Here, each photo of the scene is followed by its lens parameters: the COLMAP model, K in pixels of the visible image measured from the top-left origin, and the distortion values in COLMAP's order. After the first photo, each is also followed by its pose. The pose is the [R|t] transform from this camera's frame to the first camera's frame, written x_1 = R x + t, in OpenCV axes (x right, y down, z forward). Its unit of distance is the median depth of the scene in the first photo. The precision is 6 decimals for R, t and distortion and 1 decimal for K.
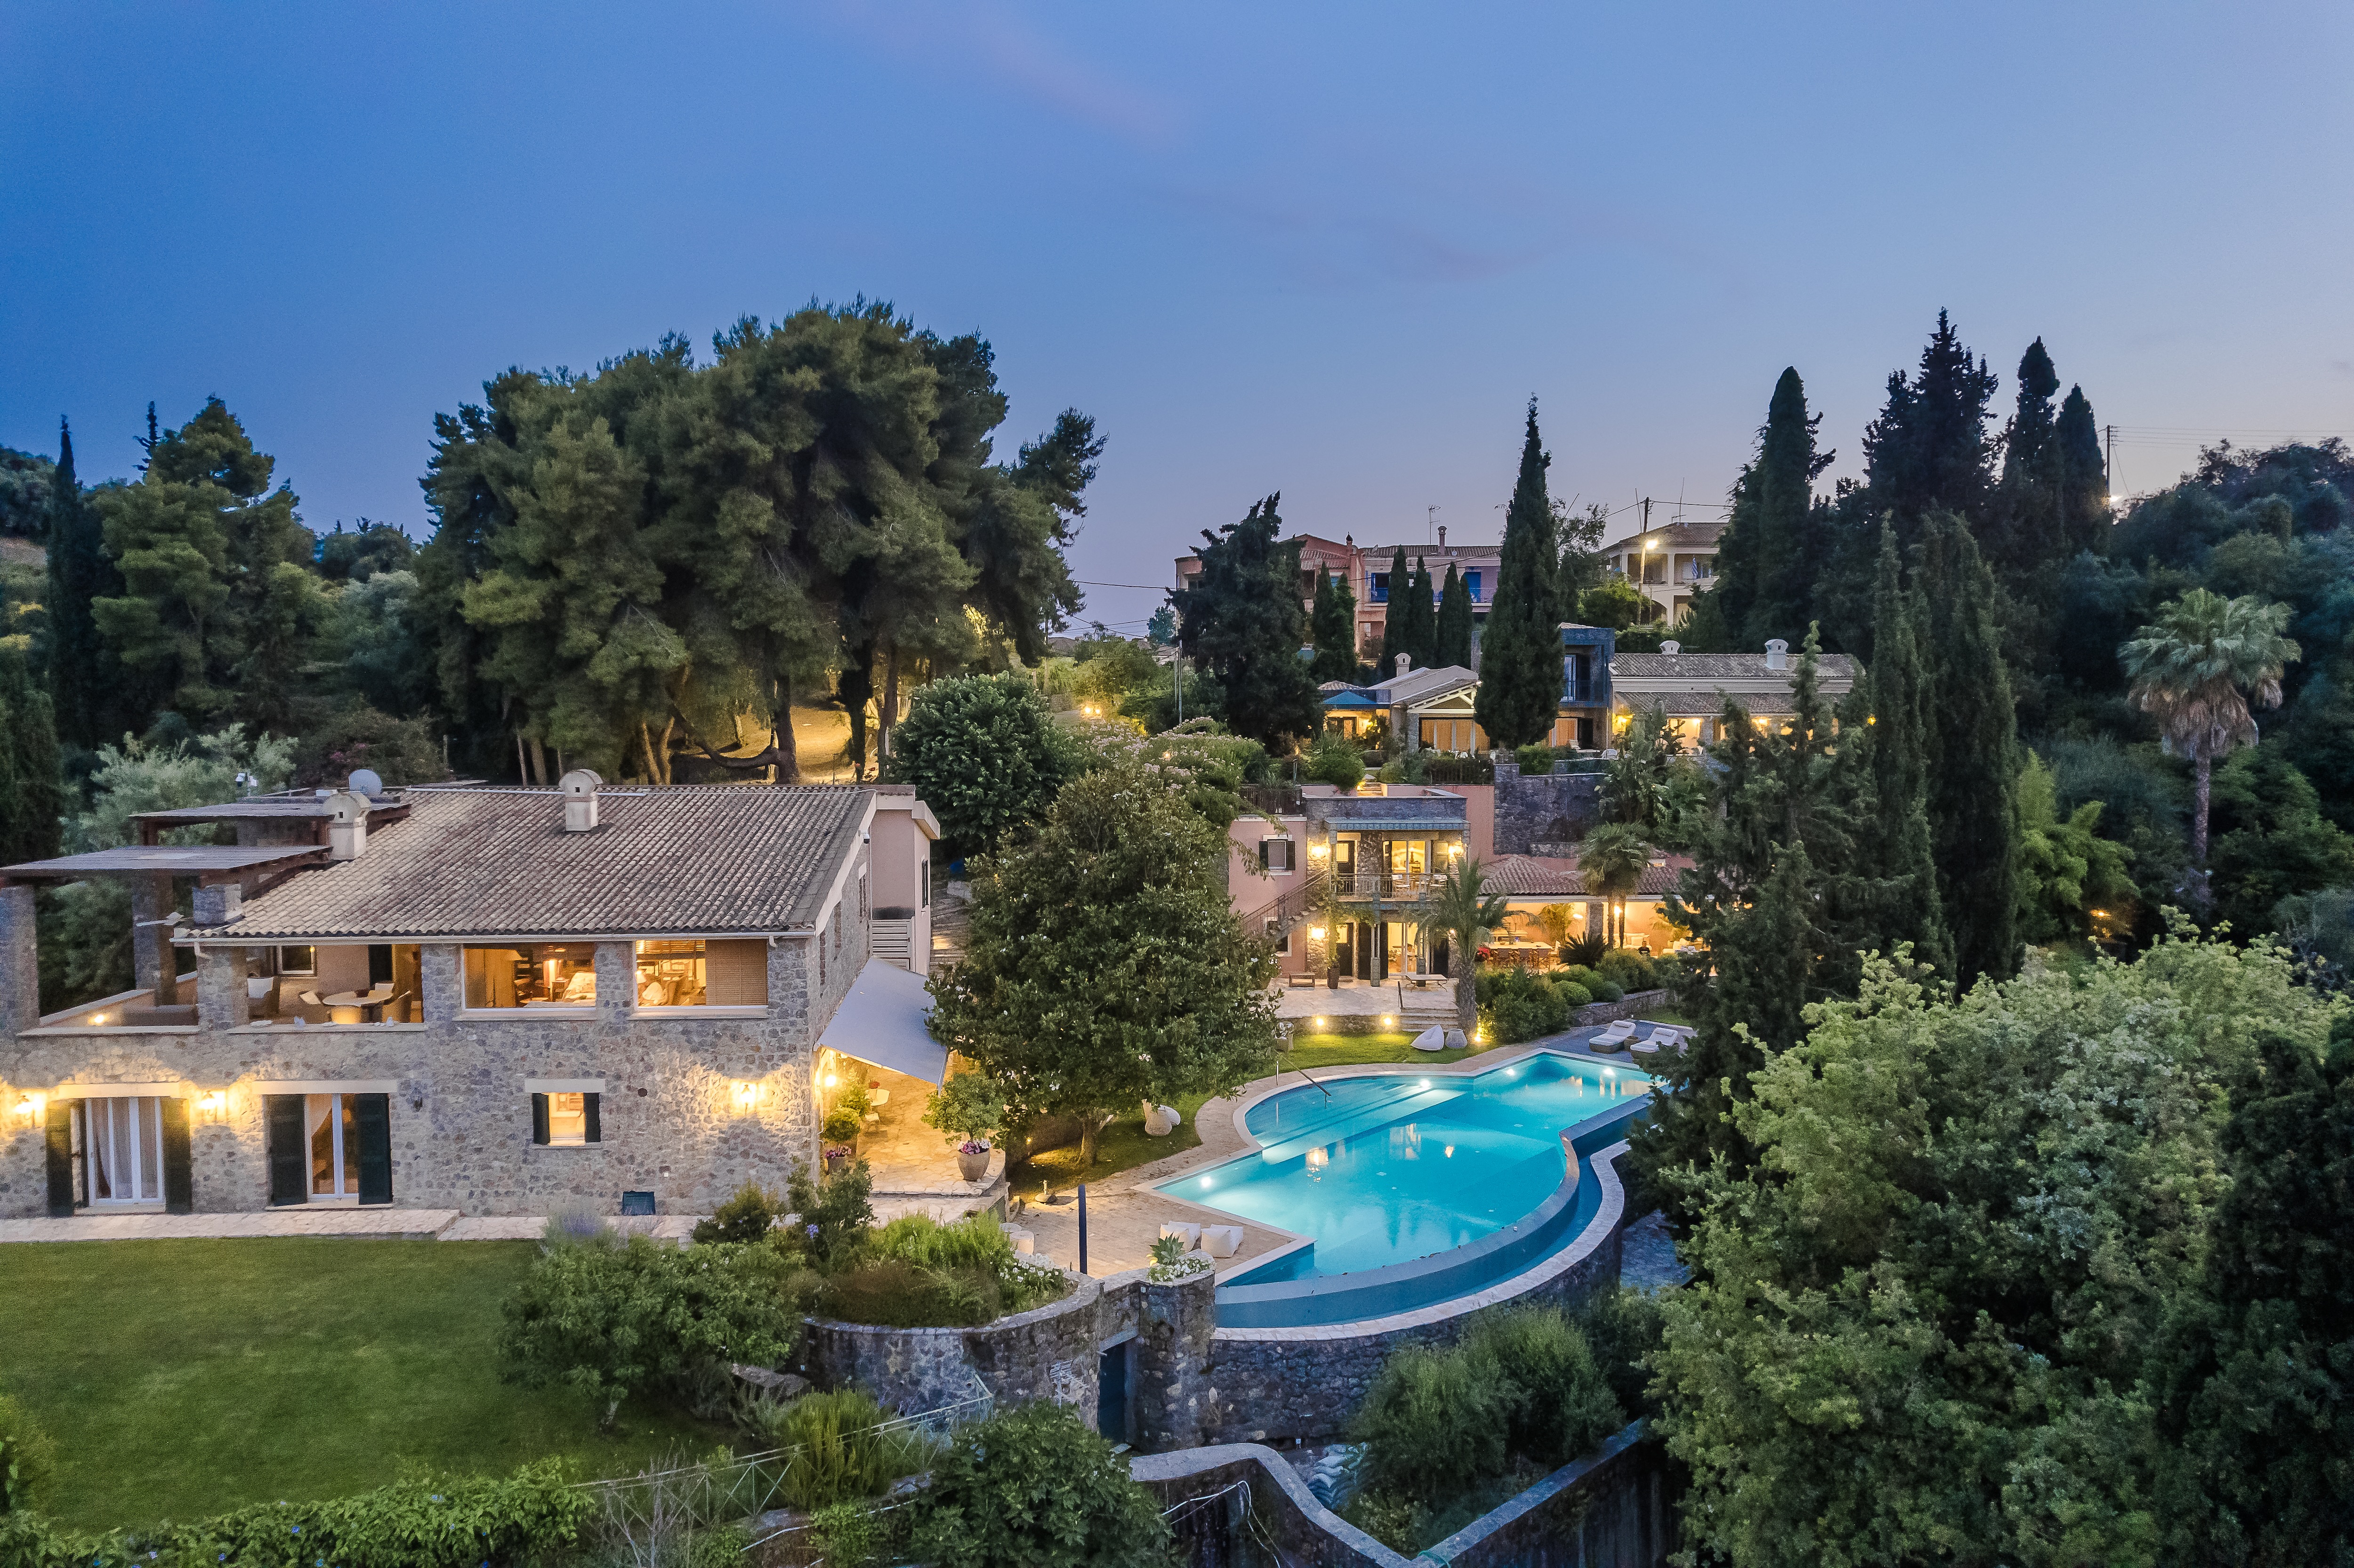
lens RADIAL K [[1491.1, 0, 1220.8], [0, 1491.1, 780.4], [0, 0, 1]] dist [-0.062136, 0.054424]
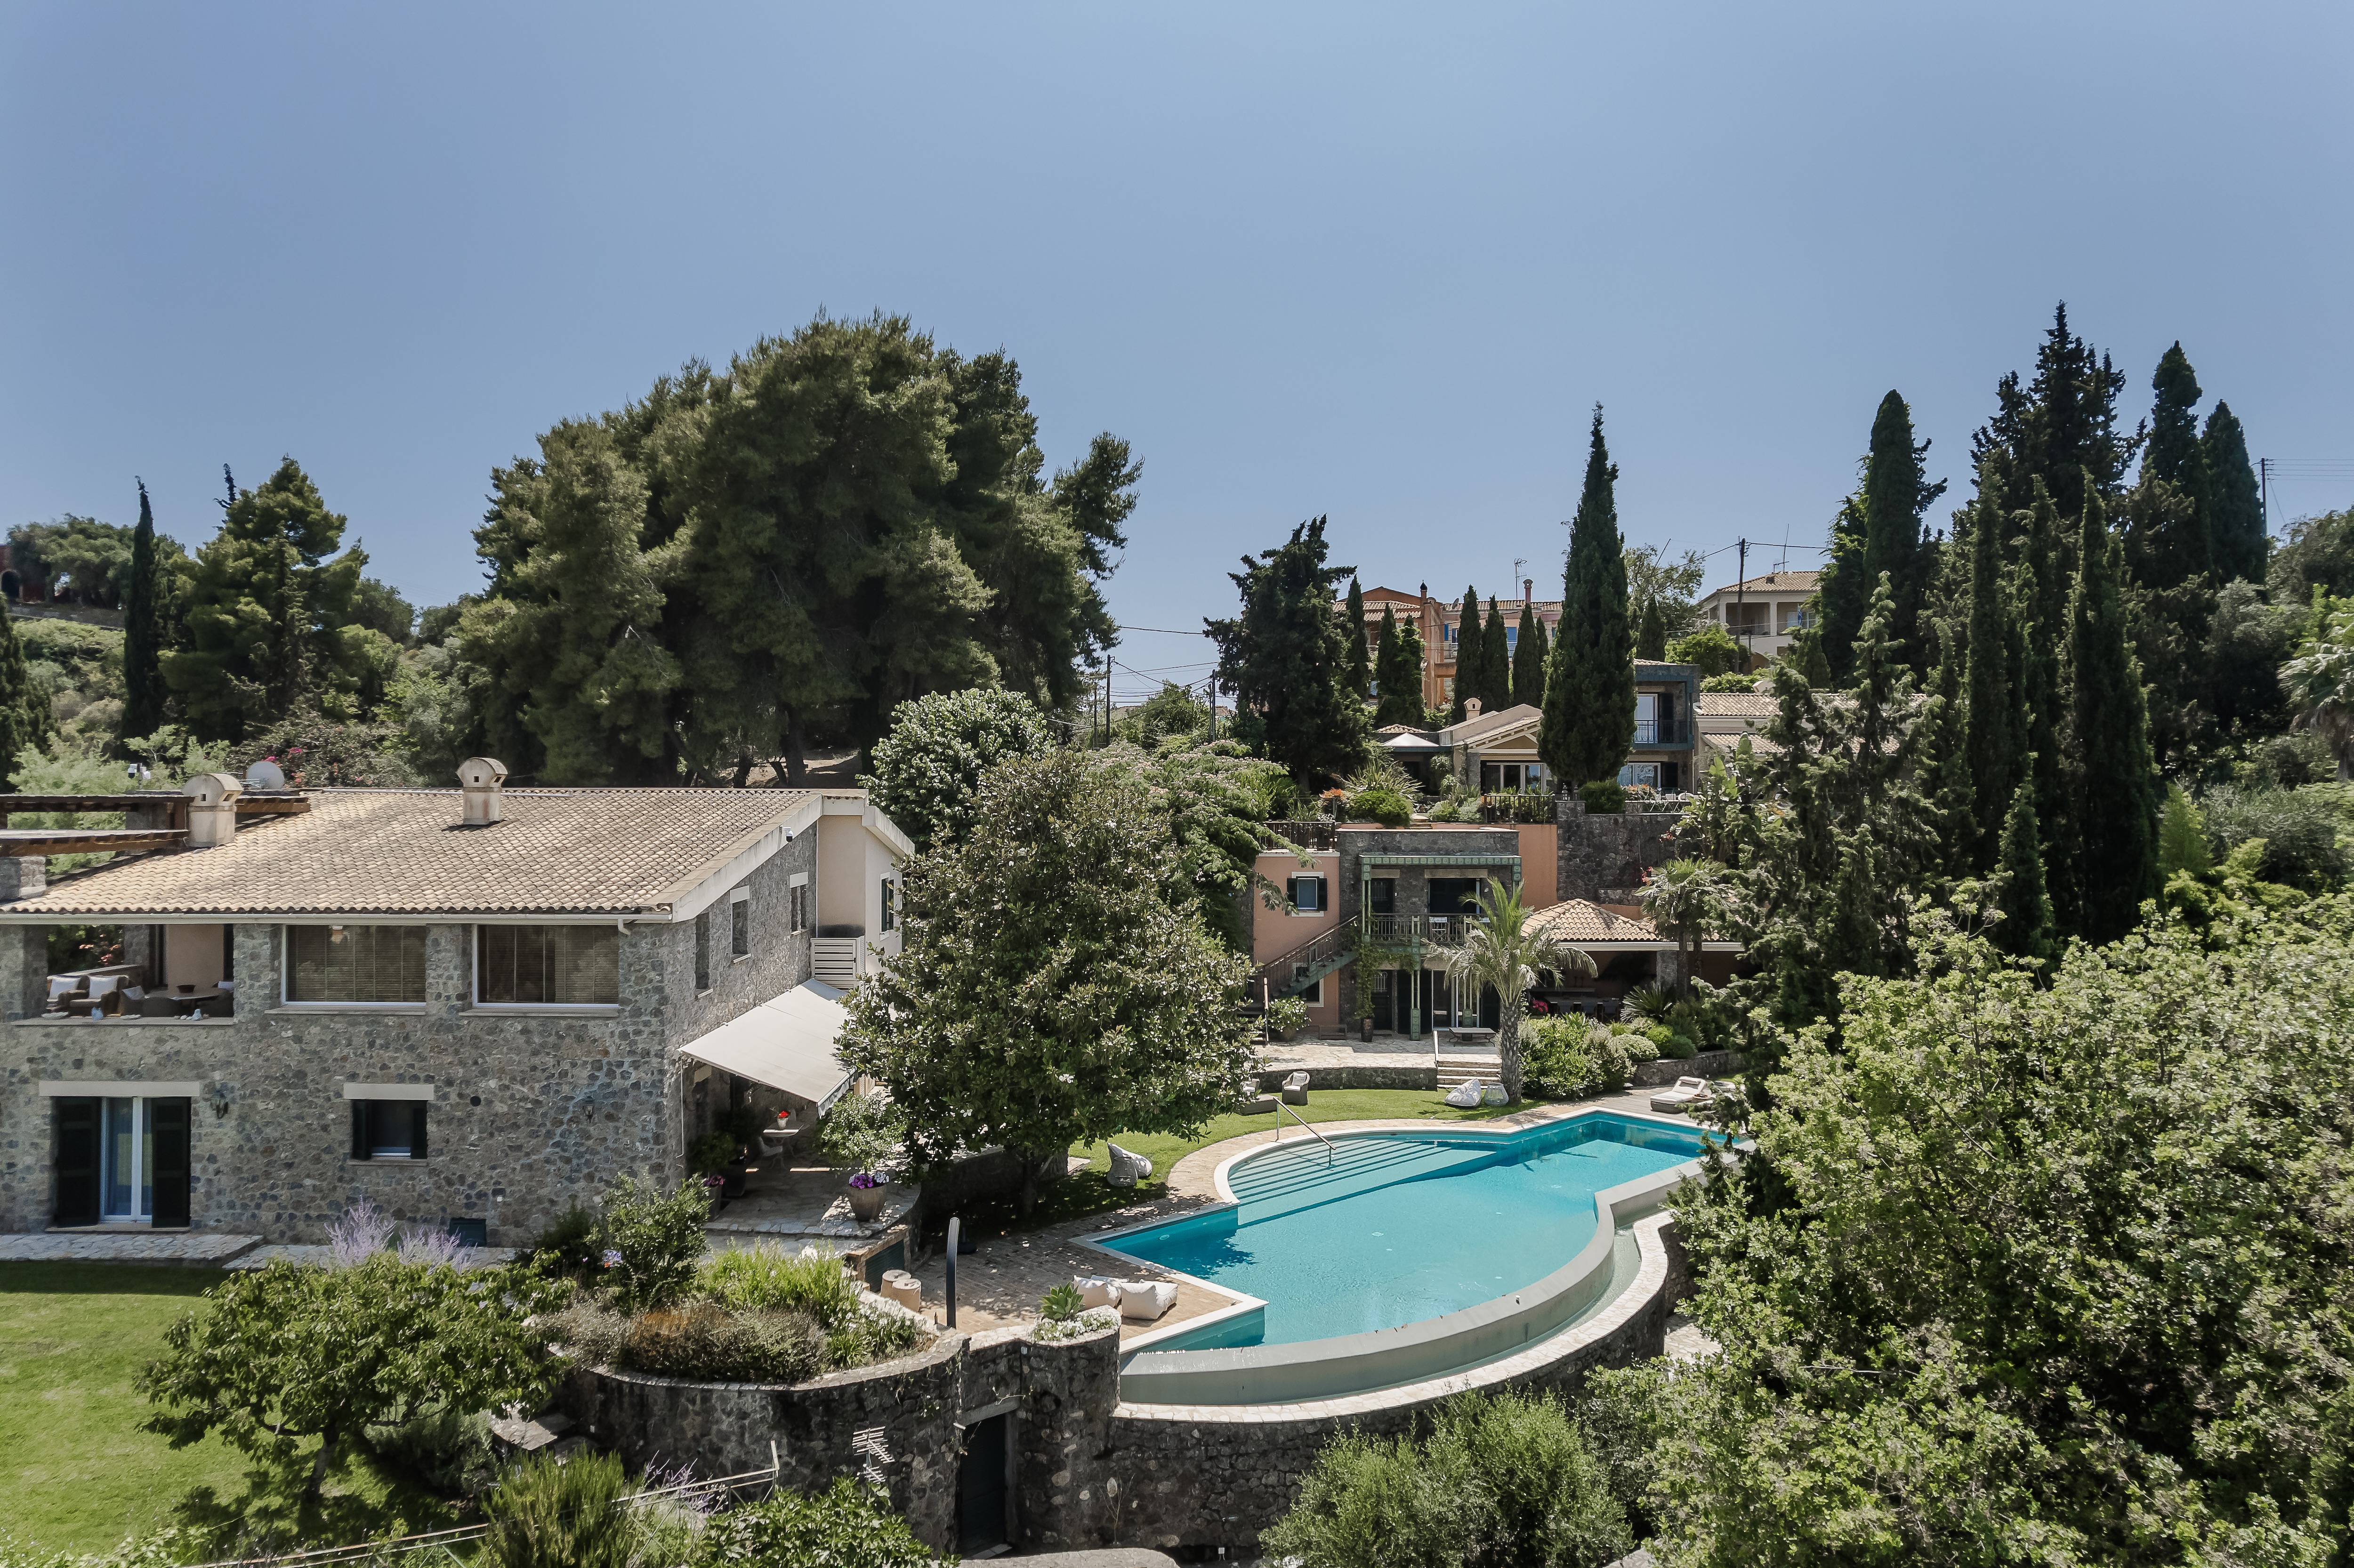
lens RADIAL K [[1489.6, 0, 1223.9], [0, 1489.6, 782.5], [0, 0, 1]] dist [-0.087101, 0.092693]
pose [[0.996298, -0.002447, -0.085930, 0.096227], [-0.003683, 0.997462, -0.071106, 0.068441], [0.085886, 0.071160, 0.993760, 0.140287]]
